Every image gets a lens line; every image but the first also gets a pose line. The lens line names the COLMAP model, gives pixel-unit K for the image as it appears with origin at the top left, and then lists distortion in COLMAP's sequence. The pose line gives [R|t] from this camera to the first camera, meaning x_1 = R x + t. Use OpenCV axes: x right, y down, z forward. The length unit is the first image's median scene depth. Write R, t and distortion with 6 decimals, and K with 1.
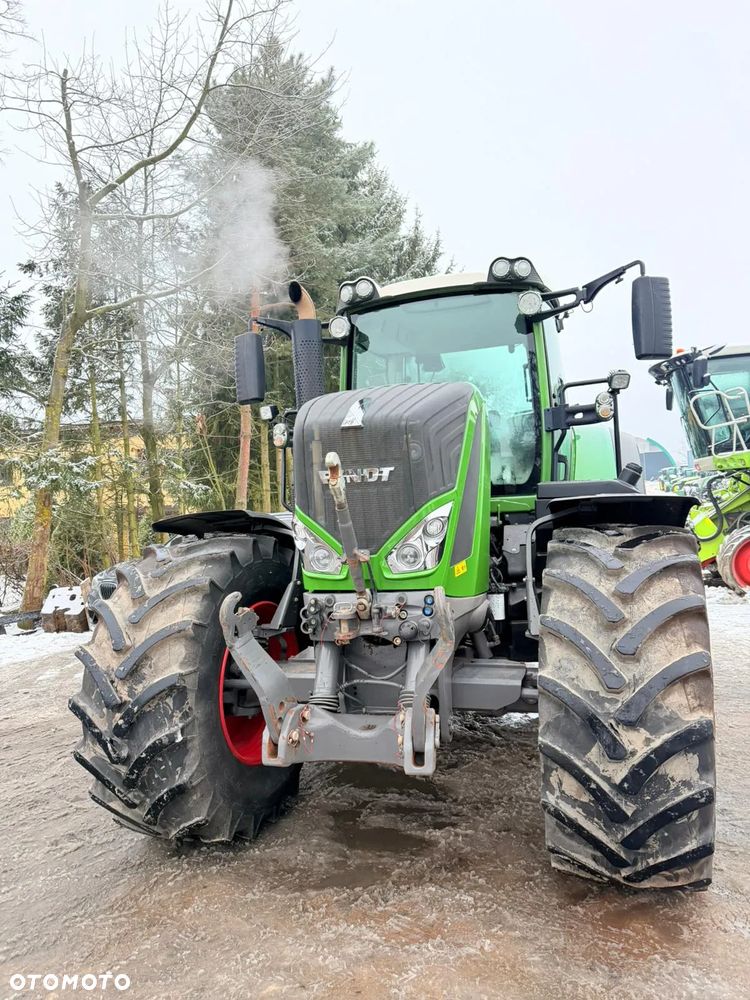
lens RADIAL K [[710.7, 0, 369.7], [0, 710.7, 497.4], [0, 0, 1]] dist [0.089950, -0.135284]
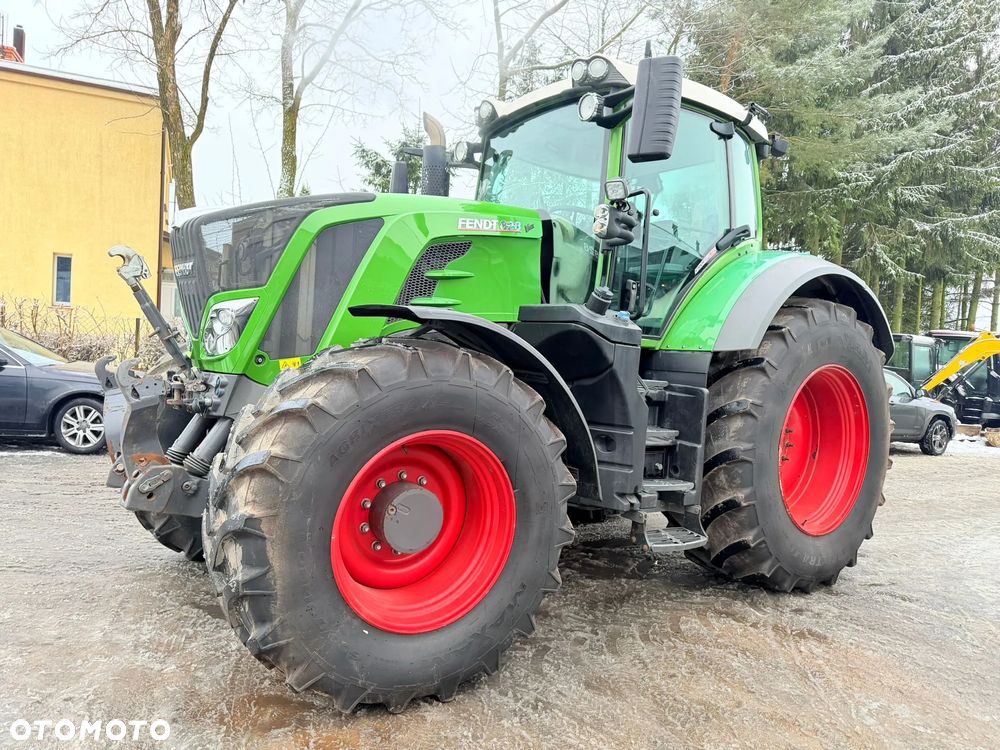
lens RADIAL K [[710.5, 0, 500.7], [0, 710.5, 377.8], [0, 0, 1]] dist [0.031463, -0.026245]
pose [[0.794353, 0.111510, -0.597134, 1.053113], [-0.085841, 0.993748, 0.071383, 0.014551], [0.601361, -0.005445, 0.798959, 0.334928]]
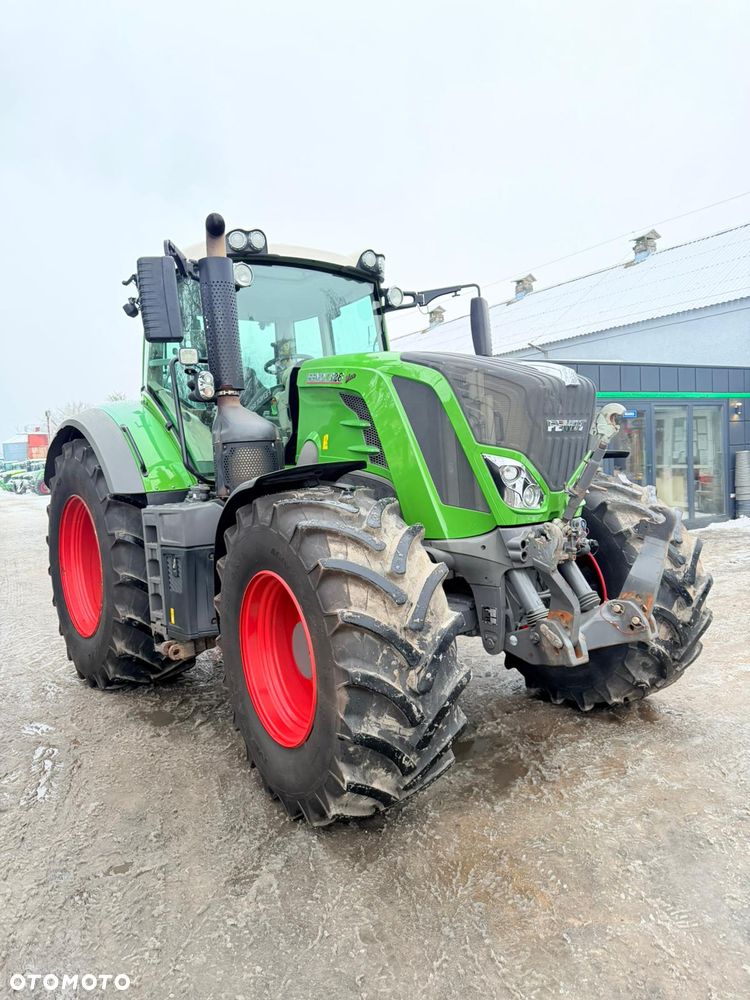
lens RADIAL K [[710.7, 0, 369.7], [0, 710.7, 497.4], [0, 0, 1]] dist [0.089950, -0.135284]
pose [[0.580949, -0.022139, 0.813639, -1.150950], [0.018919, 0.999727, 0.013694, 0.066154], [-0.813720, 0.007438, 0.581210, 0.523804]]
